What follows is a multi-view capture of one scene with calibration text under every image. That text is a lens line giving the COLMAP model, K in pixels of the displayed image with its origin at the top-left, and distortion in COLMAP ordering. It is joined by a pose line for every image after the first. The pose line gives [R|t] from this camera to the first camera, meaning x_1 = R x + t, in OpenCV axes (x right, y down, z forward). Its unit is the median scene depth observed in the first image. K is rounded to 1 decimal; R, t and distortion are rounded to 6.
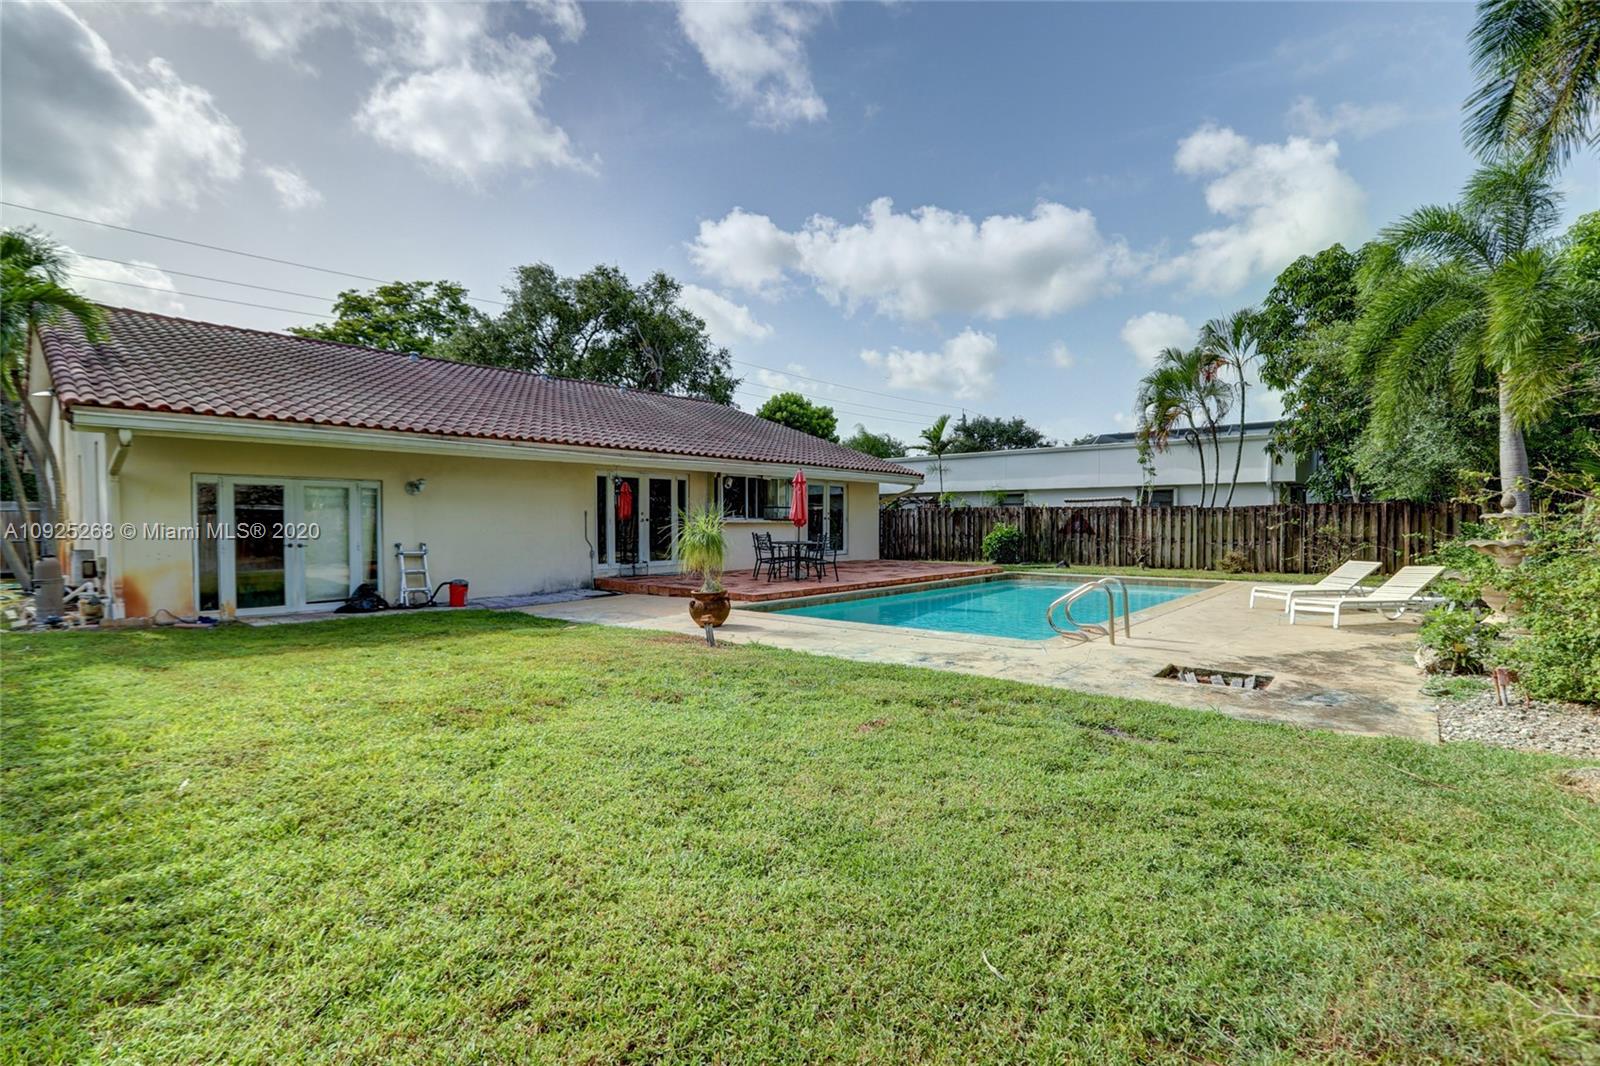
lens RADIAL K [[737.0, 0, 803.4], [0, 737.0, 536.8], [0, 0, 1]] dist [-0.031594, 0.002148]
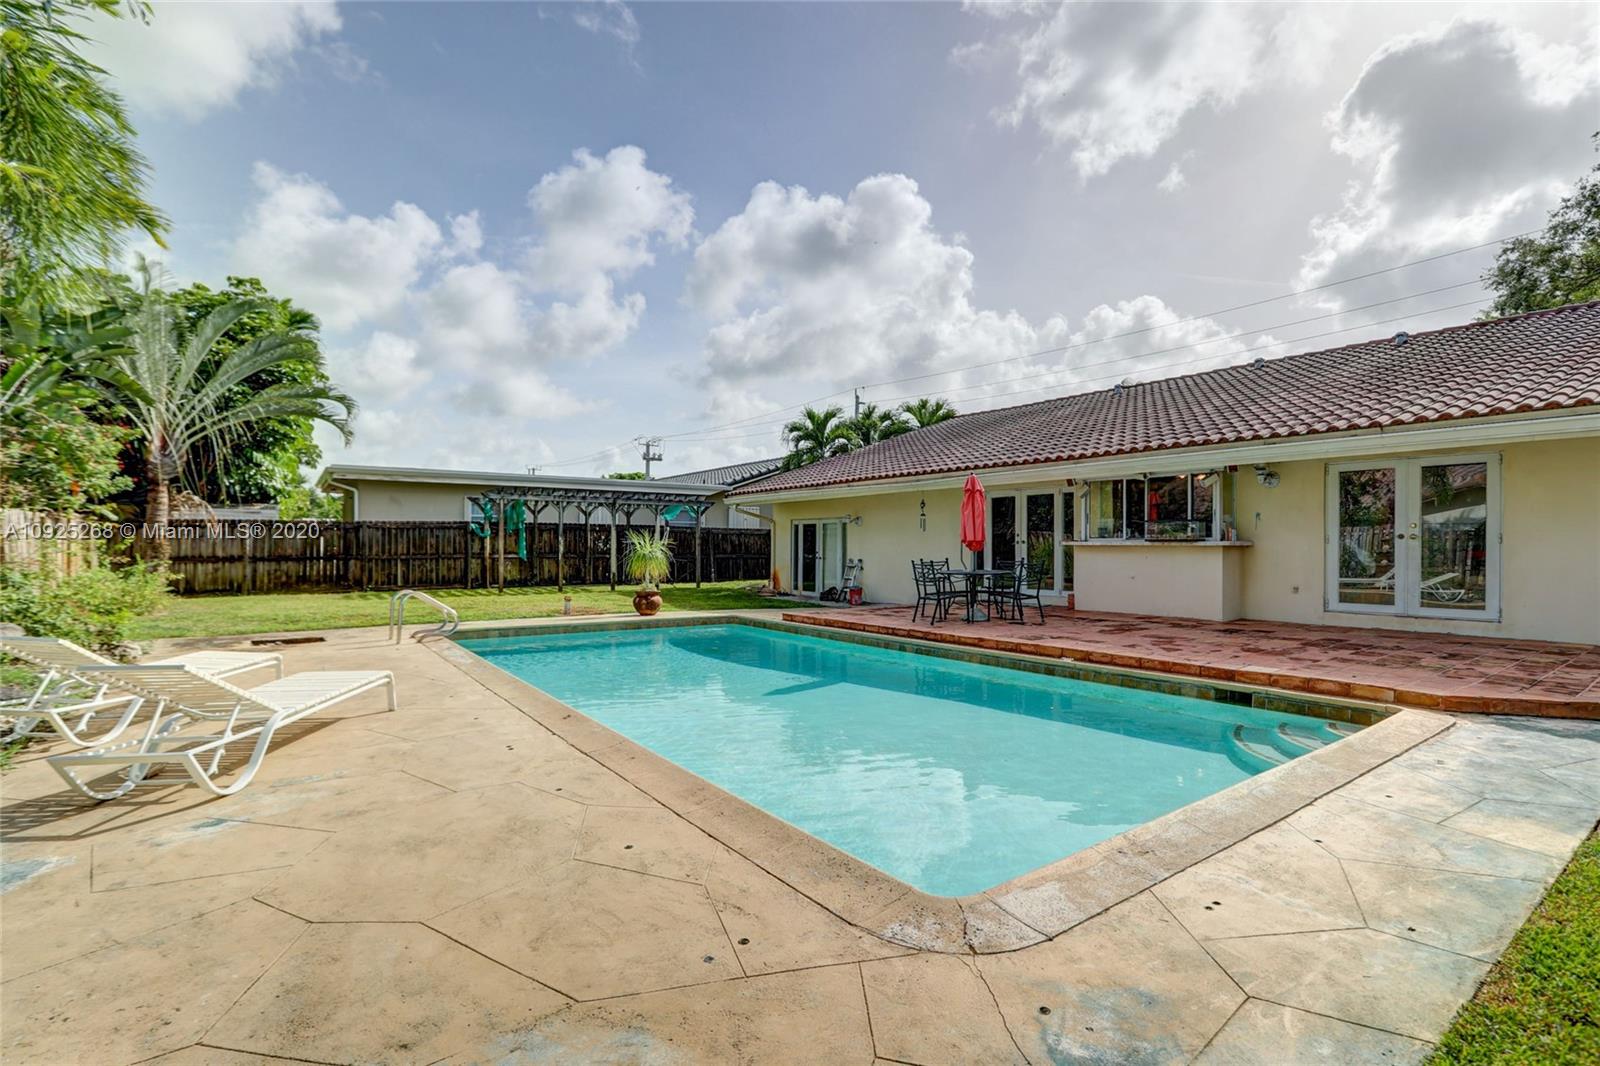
lens RADIAL K [[737.0, 0, 803.3], [0, 737.0, 539.6], [0, 0, 1]] dist [-0.031594, 0.002148]
pose [[-0.193407, 0.000803, -0.981118, 0.689712], [-0.006302, 0.999978, 0.002060, -0.027223], [0.981098, 0.006582, -0.193398, 0.908054]]
